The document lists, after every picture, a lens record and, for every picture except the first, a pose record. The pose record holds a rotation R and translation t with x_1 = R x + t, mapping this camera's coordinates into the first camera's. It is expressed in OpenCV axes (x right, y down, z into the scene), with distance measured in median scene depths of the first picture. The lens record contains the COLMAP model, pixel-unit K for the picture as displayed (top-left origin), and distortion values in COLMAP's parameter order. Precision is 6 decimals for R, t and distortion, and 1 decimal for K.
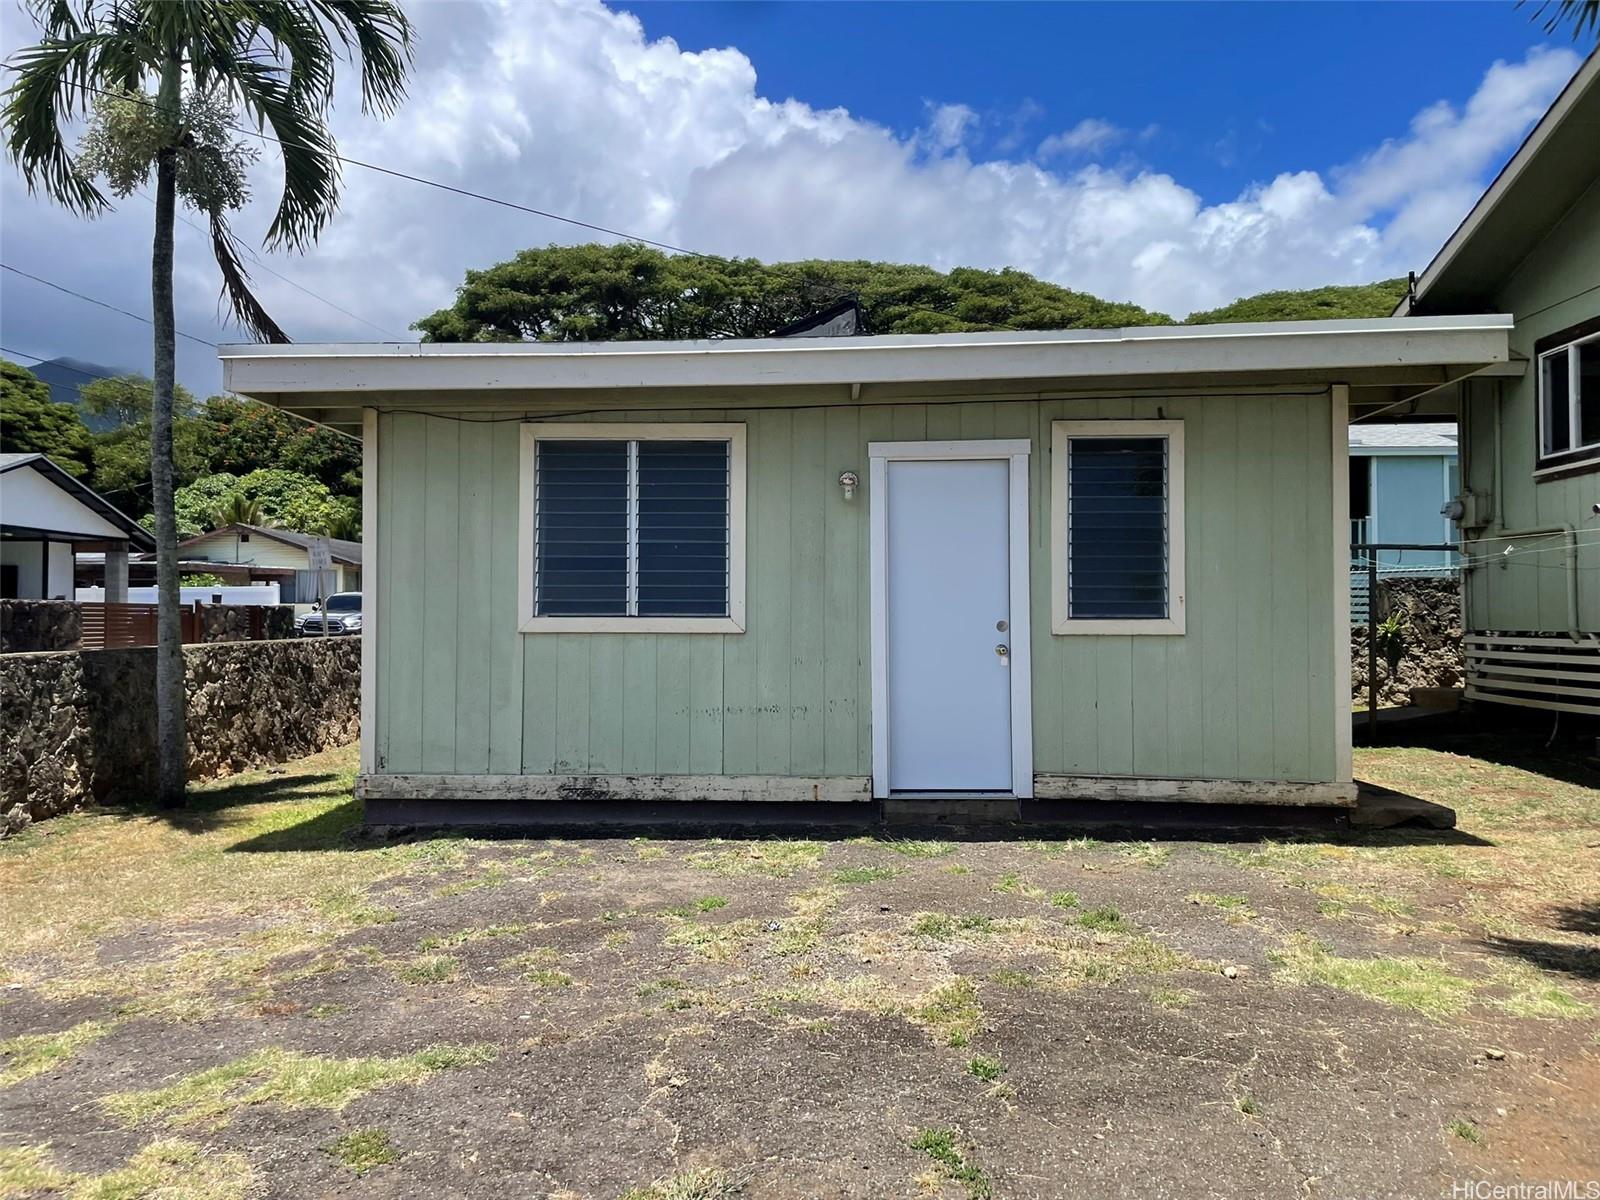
lens RADIAL K [[1217.8, 0, 791.2], [0, 1217.8, 567.3], [0, 0, 1]] dist [0.084225, -0.118312]
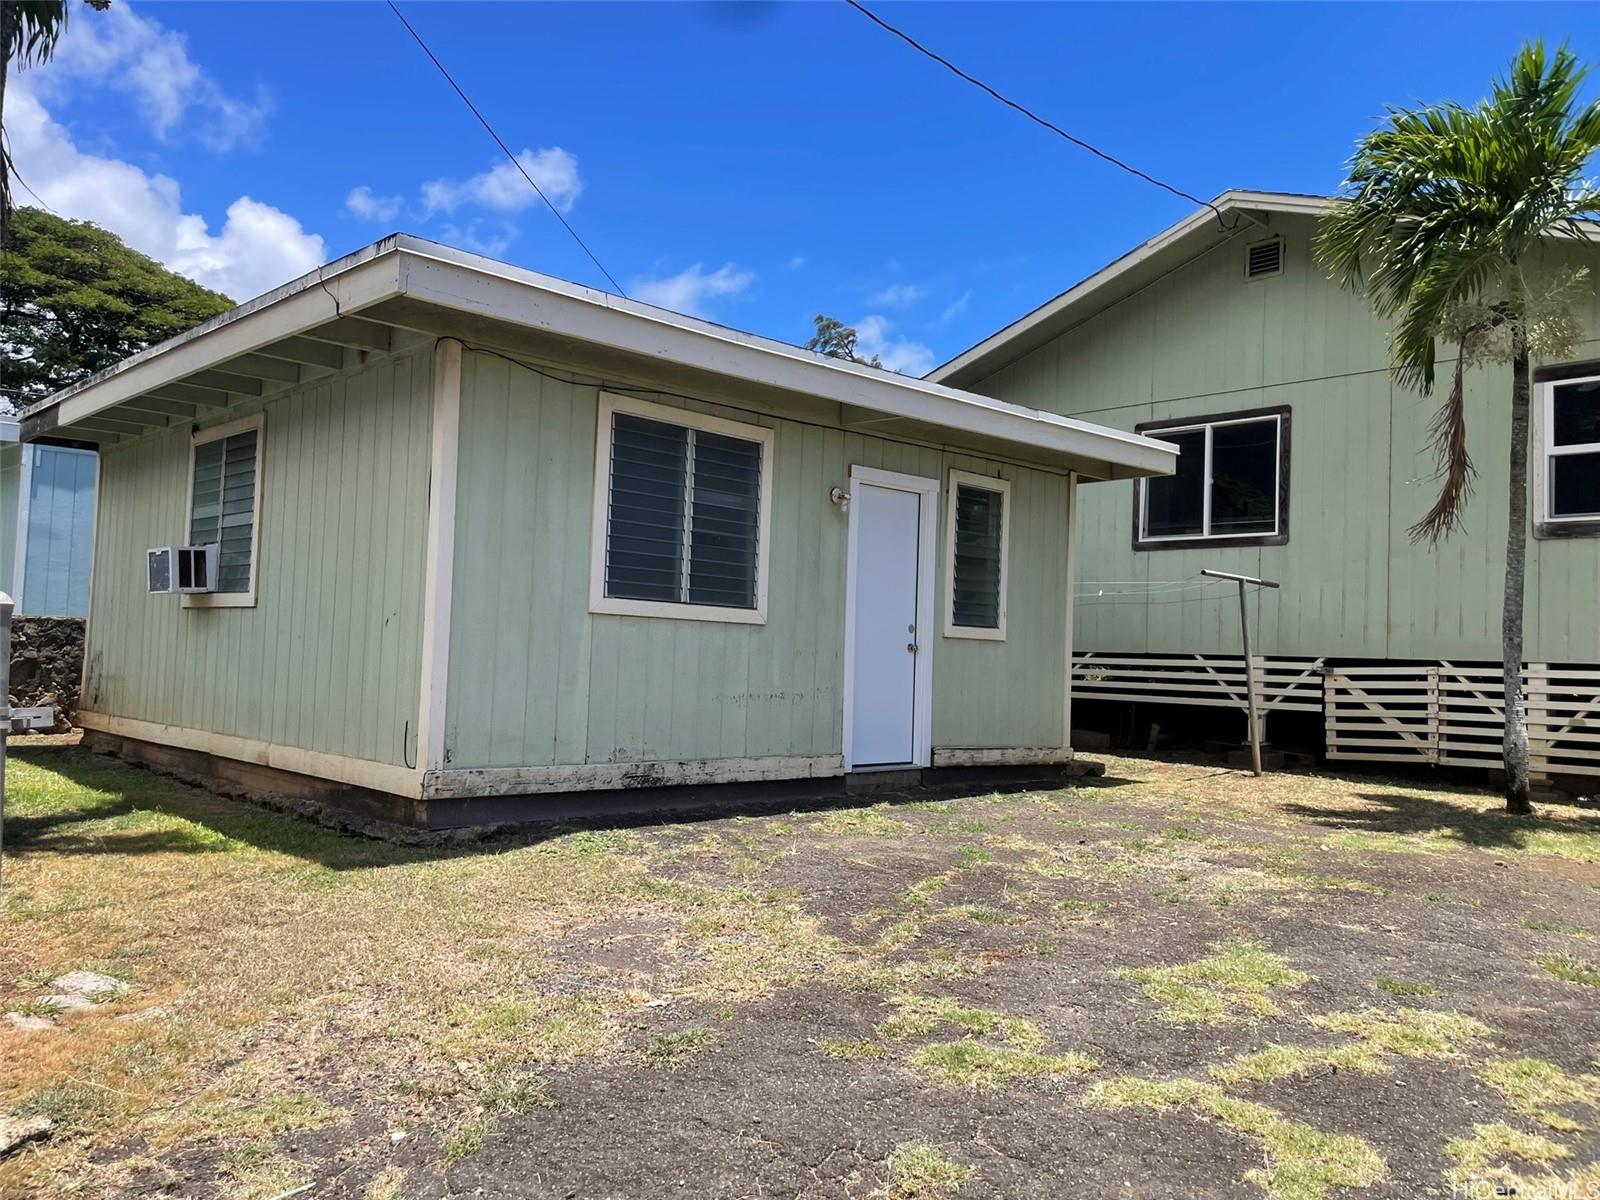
lens RADIAL K [[1217.8, 0, 786.6], [0, 1217.8, 597.4], [0, 0, 1]] dist [0.084225, -0.118312]
pose [[0.687478, 0.062582, 0.723504, -0.802664], [-0.067847, 0.997457, -0.021811, 0.051841], [-0.723029, -0.034093, 0.689976, 0.247550]]
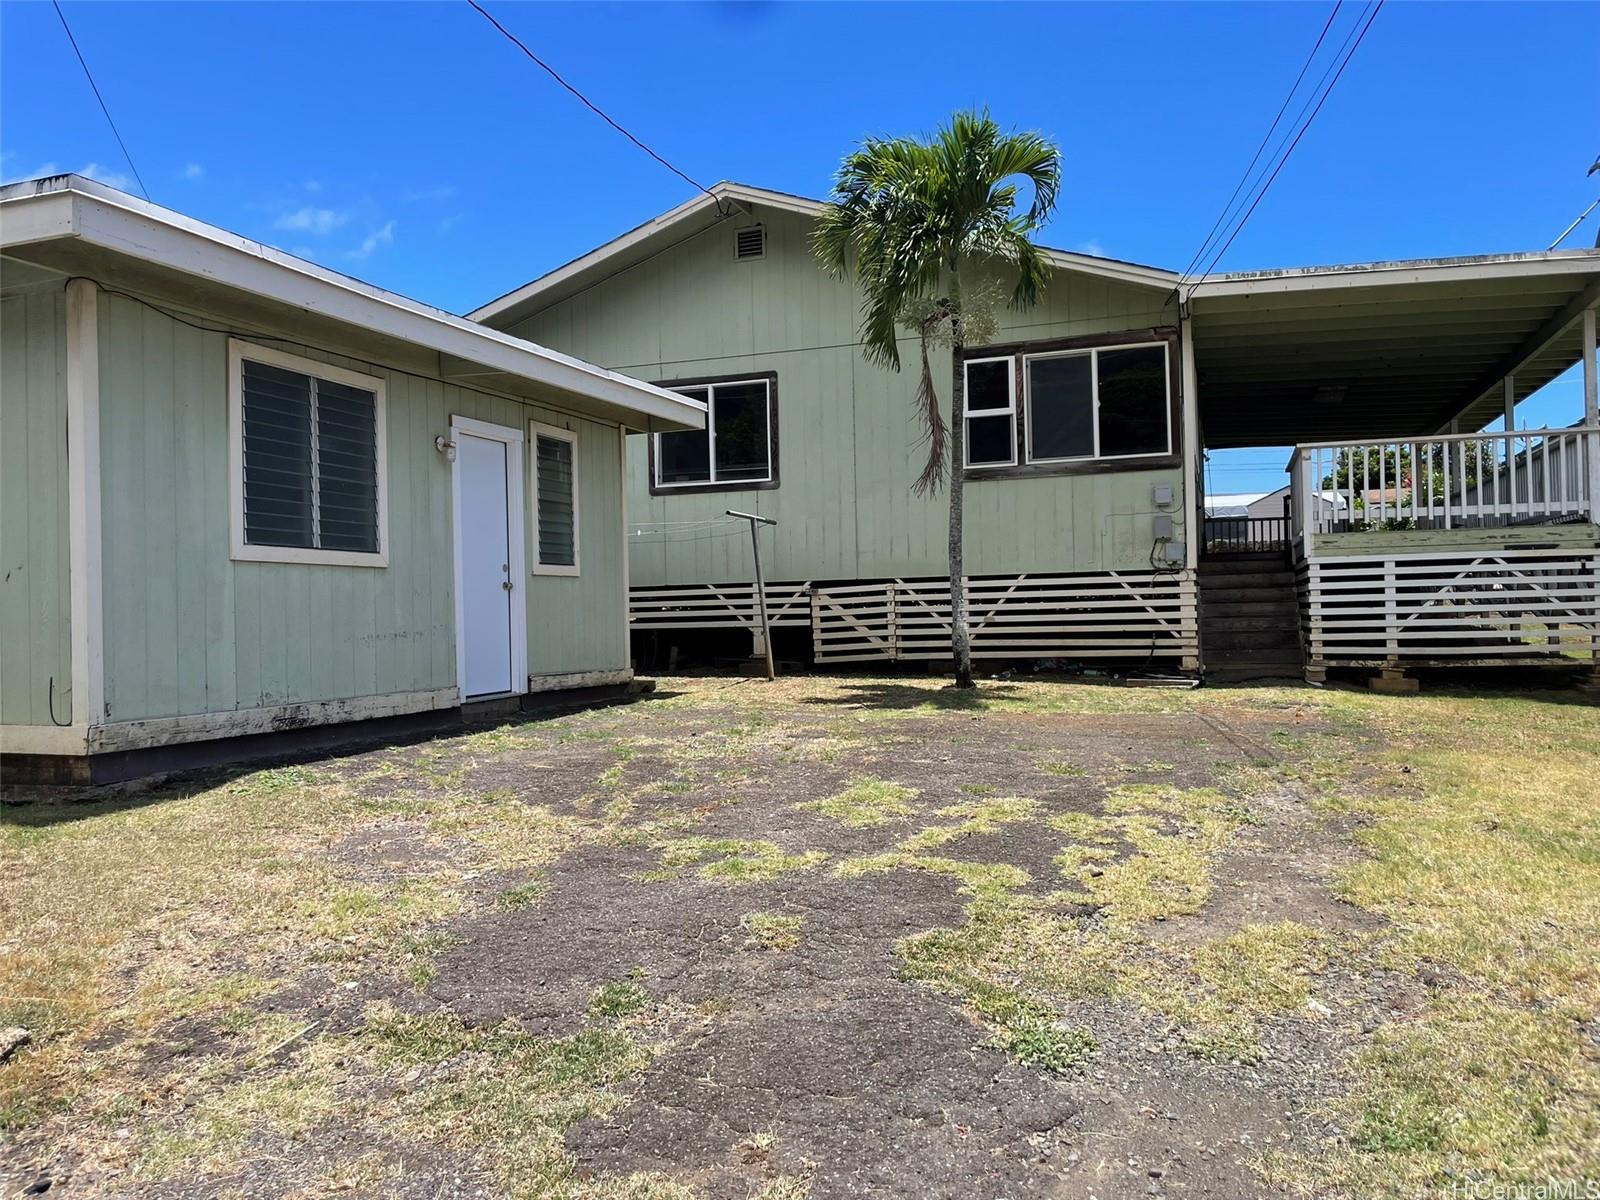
lens RADIAL K [[1217.8, 0, 795.7], [0, 1217.8, 589.0], [0, 0, 1]] dist [0.084225, -0.118312]
pose [[0.286078, 0.012265, 0.958128, -1.013859], [-0.017373, 0.999820, -0.007611, 0.075632], [-0.958049, -0.014468, 0.286240, 0.316041]]
